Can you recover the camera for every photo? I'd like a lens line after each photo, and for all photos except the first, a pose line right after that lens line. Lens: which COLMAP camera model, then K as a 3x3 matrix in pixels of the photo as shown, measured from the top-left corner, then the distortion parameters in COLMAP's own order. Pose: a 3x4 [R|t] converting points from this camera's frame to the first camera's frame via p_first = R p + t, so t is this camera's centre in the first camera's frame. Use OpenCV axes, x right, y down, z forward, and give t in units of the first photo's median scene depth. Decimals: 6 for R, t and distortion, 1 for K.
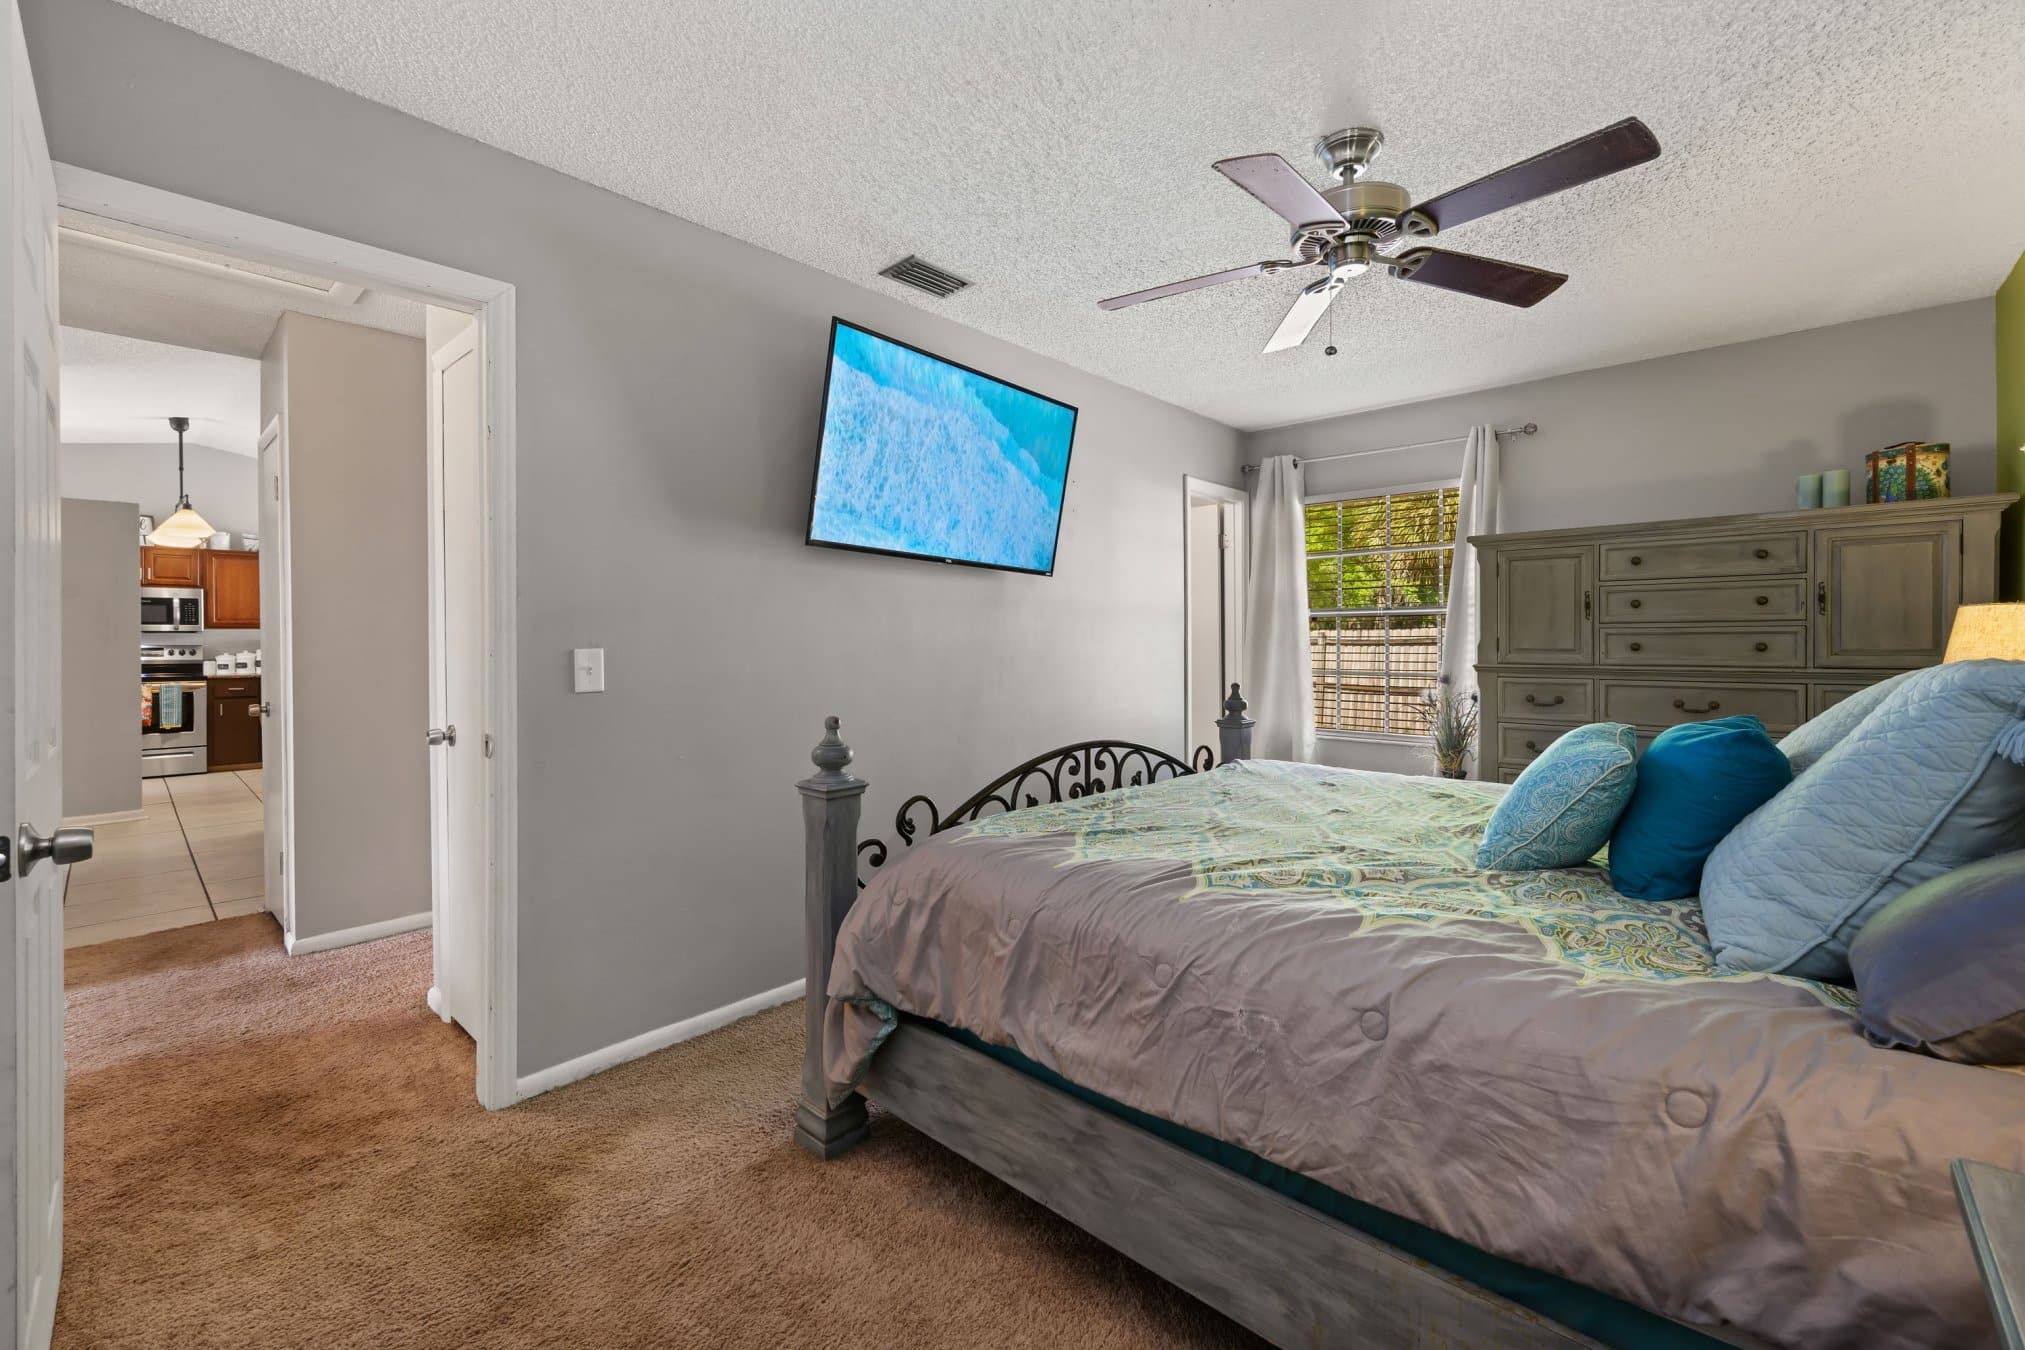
lens RADIAL K [[811.1, 0, 996.2], [0, 811.1, 655.0], [0, 0, 1]] dist [0.000189, -0.002894]
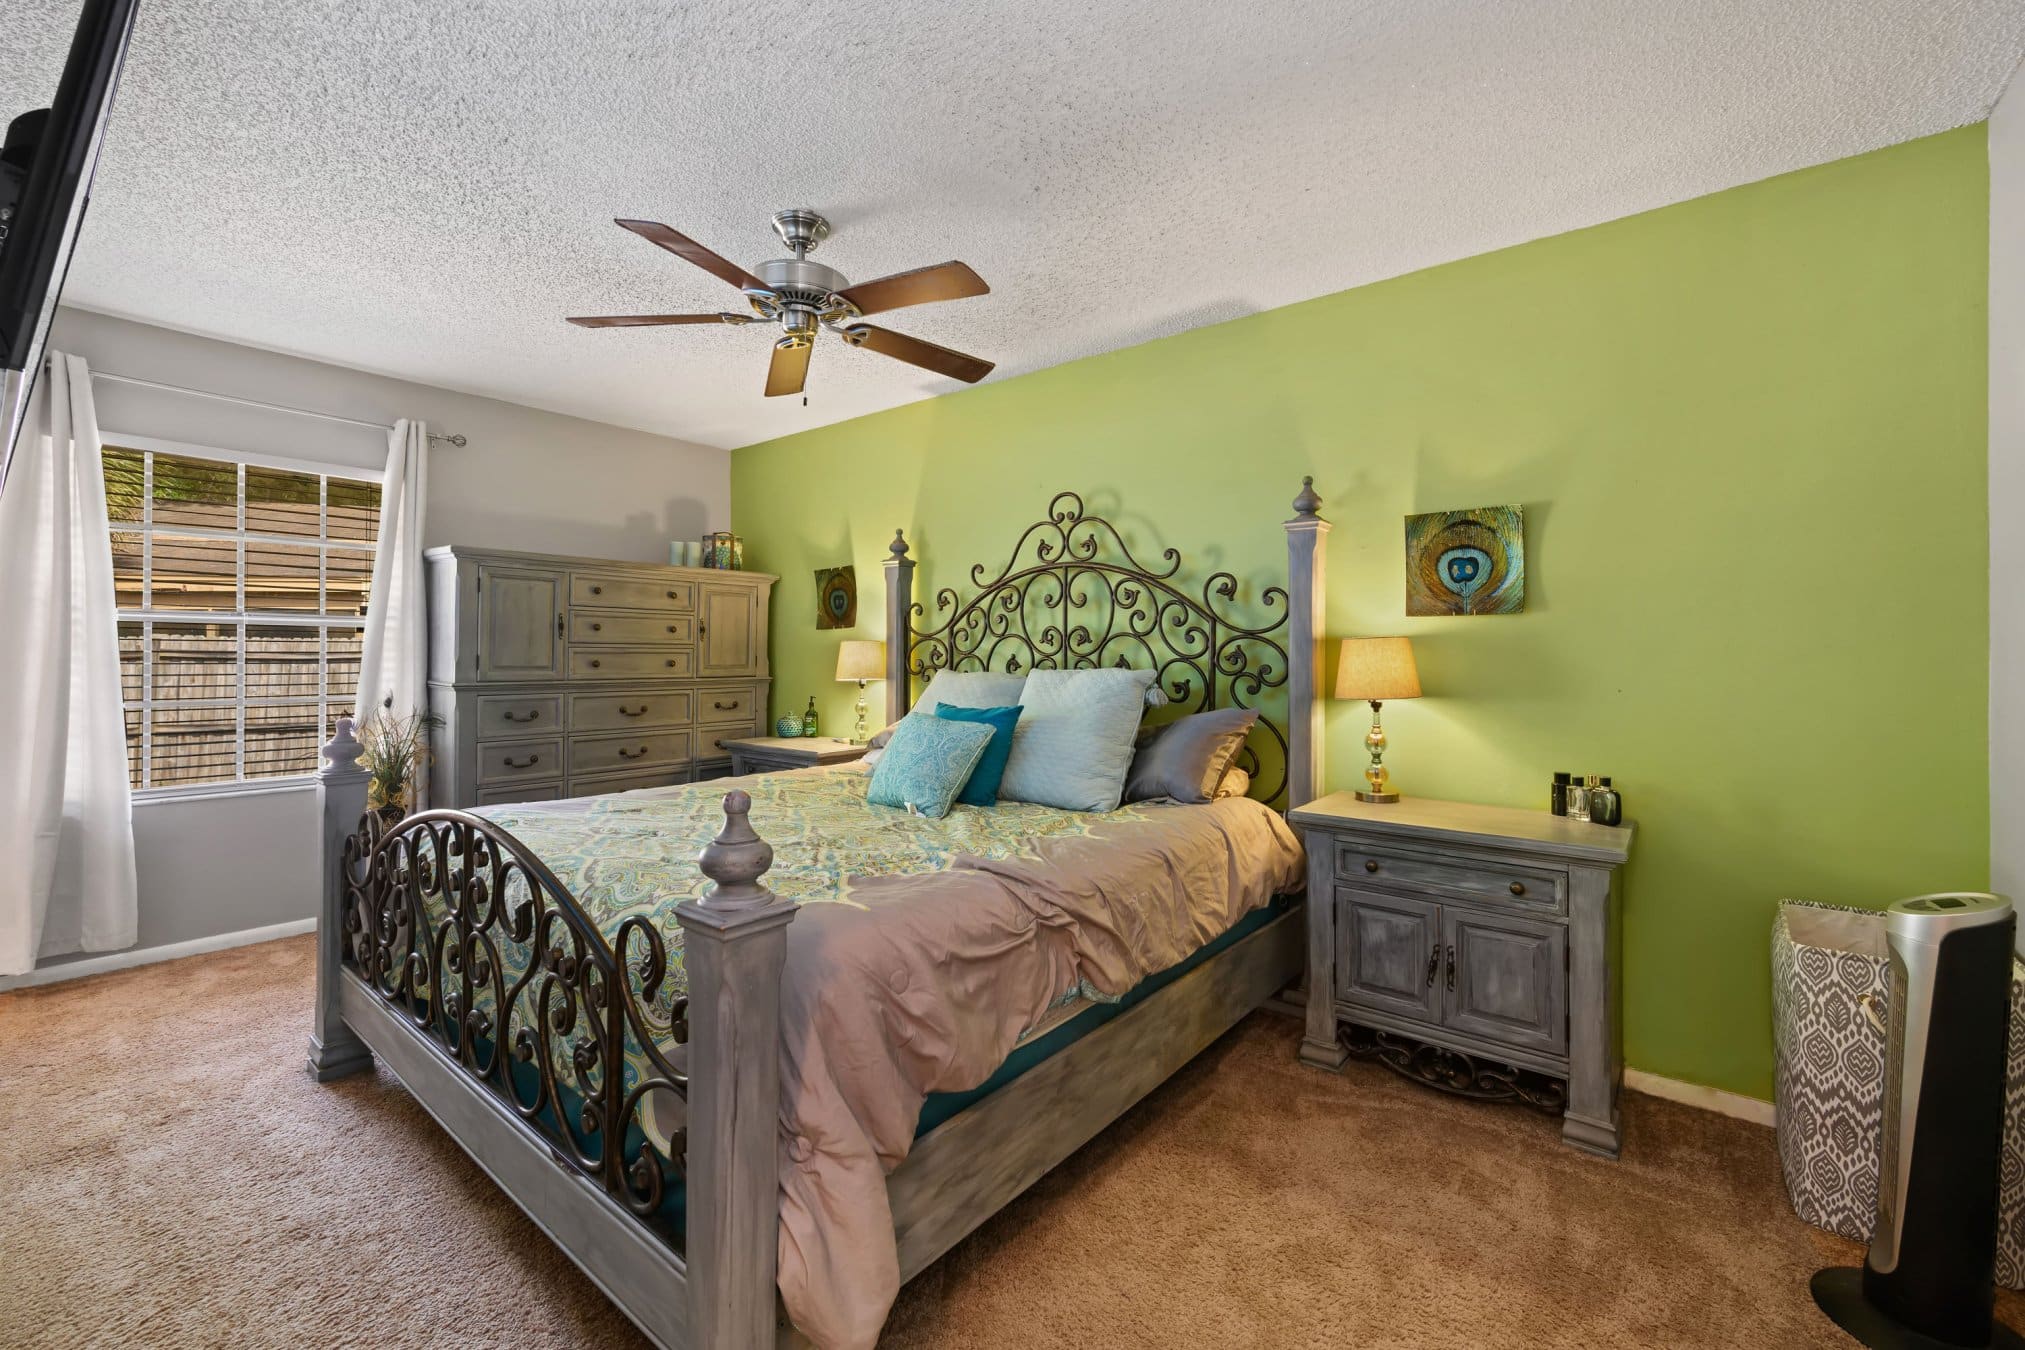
lens RADIAL K [[857.3, 0, 1002.9], [0, 857.3, 656.5], [0, 0, 1]] dist [-0.012077, 0.000901]
pose [[-0.065804, 0.004479, 0.997823, -0.500258], [0.012922, 0.999910, -0.003637, -0.008849], [-0.997749, 0.012655, -0.065856, 0.514117]]
